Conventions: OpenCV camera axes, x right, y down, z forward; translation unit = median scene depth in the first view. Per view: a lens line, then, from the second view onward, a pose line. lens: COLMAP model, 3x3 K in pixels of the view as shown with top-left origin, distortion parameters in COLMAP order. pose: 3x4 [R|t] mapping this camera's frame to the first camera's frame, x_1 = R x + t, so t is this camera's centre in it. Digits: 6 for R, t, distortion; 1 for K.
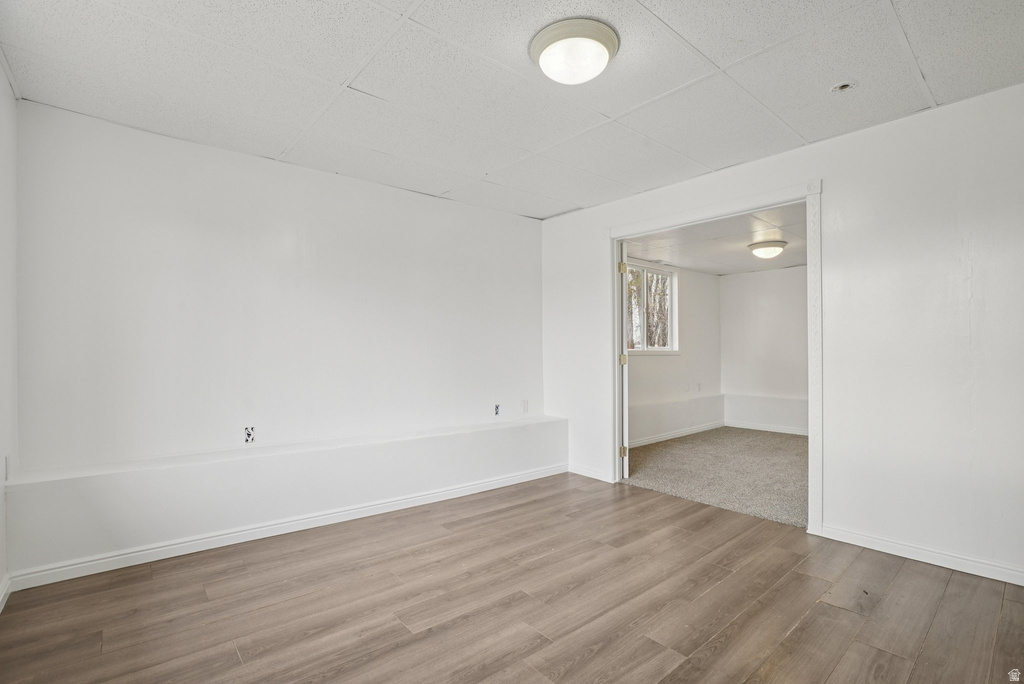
lens RADIAL K [[477.9, 0, 535.9], [0, 477.9, 337.6], [0, 0, 1]] dist [-0.048543, 0.015102]
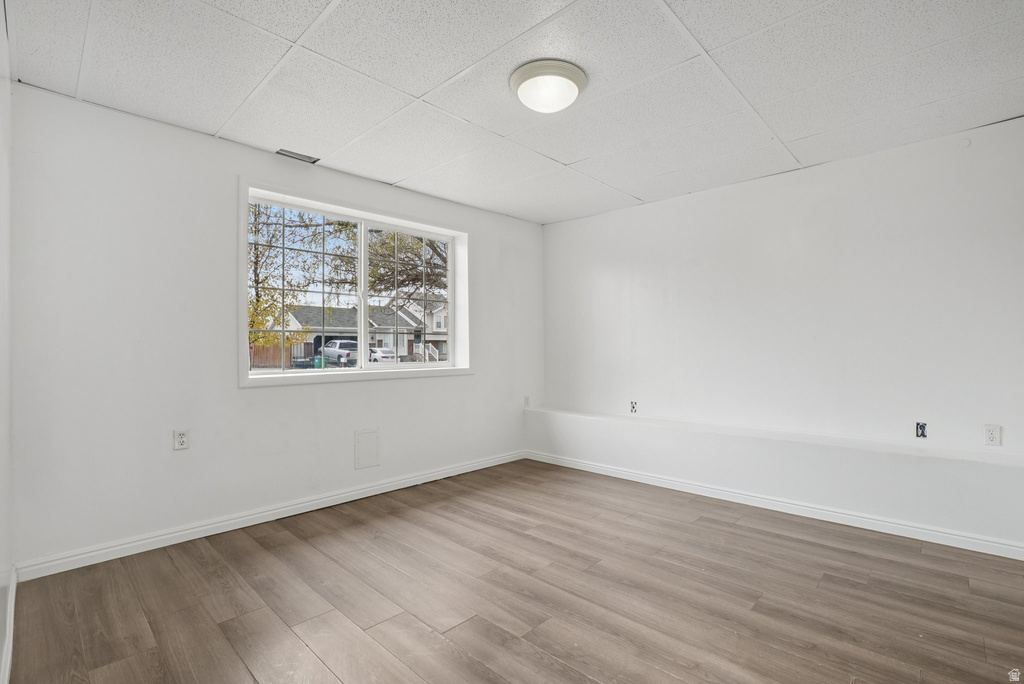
lens RADIAL K [[477.9, 0, 510.8], [0, 477.9, 346.1], [0, 0, 1]] dist [-0.048543, 0.015102]
pose [[0.084295, -0.010799, -0.996382, 0.952001], [0.035760, 0.999330, -0.007806, 0.024962], [0.995799, -0.034973, 0.084624, 0.624931]]
